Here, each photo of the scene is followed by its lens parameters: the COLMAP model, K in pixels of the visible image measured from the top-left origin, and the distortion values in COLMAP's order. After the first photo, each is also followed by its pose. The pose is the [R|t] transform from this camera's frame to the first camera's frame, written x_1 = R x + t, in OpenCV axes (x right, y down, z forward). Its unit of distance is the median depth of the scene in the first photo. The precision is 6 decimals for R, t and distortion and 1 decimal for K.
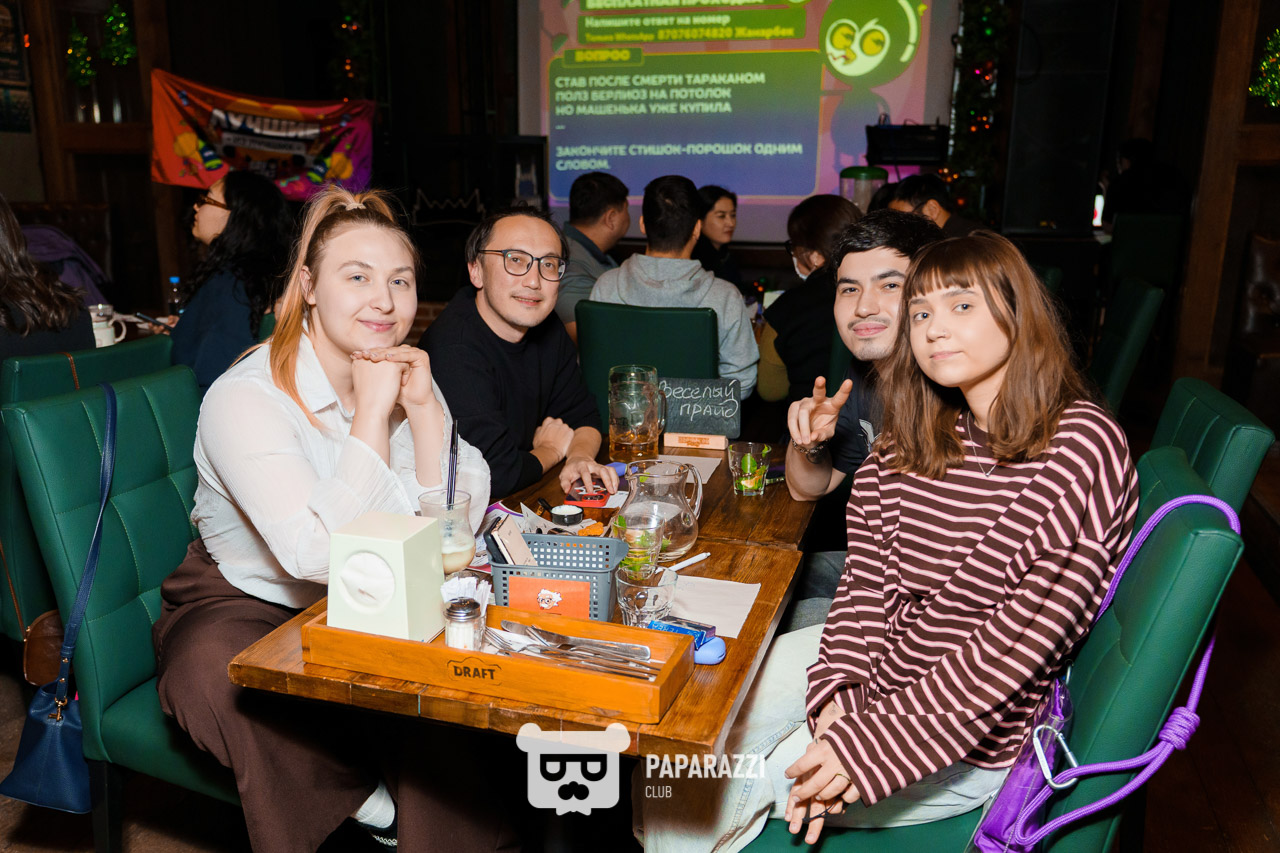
lens RADIAL K [[1032.0, 0, 623.7], [0, 1032.0, 471.9], [0, 0, 1]] dist [-0.047704, 0.007432]
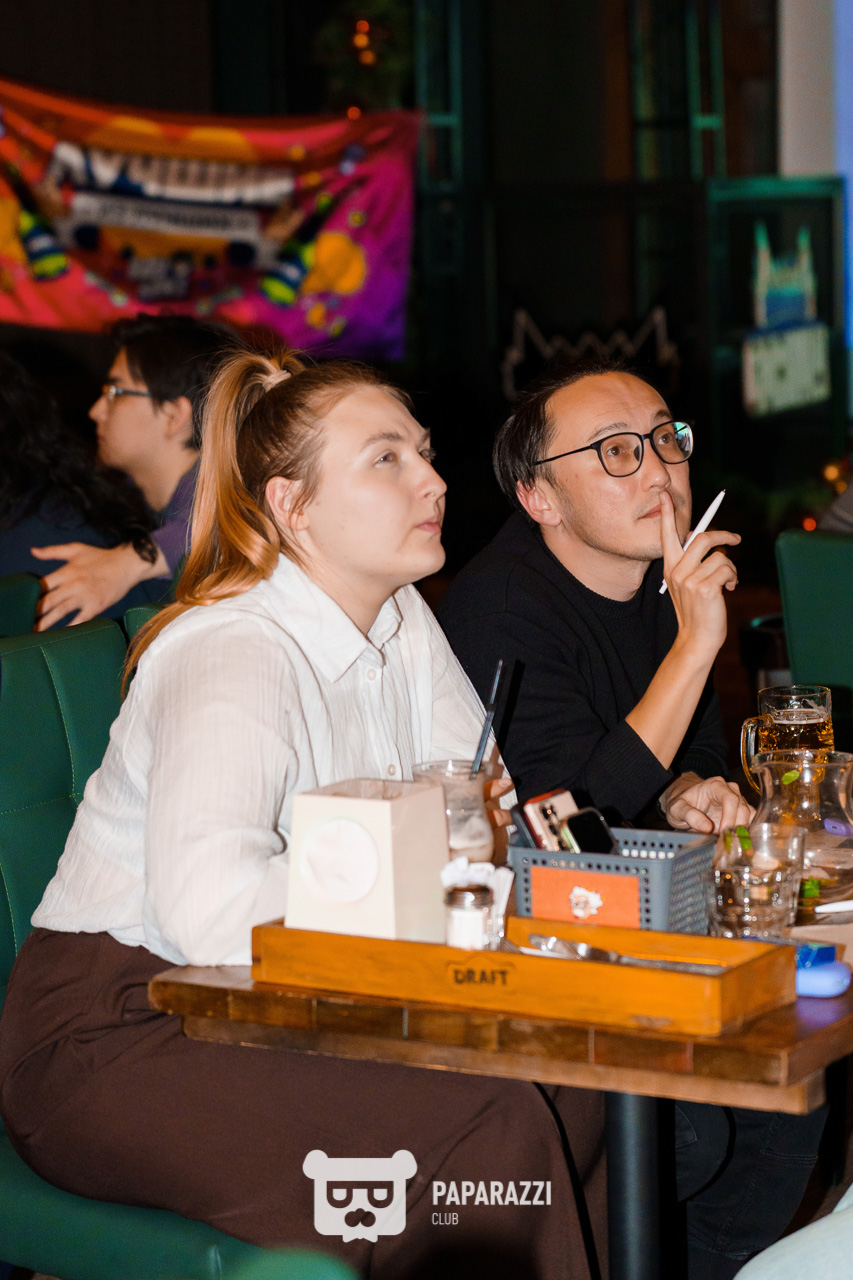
lens RADIAL K [[2908.8, 0, 426.5], [0, 2908.8, 640.0], [0, 0, 1]] dist [-0.094780, -0.270759]
pose [[0.973267, -0.000485, -0.229678, 0.033823], [-0.034584, 0.988287, -0.148635, 0.031153], [0.227059, 0.152604, 0.961850, -0.119214]]
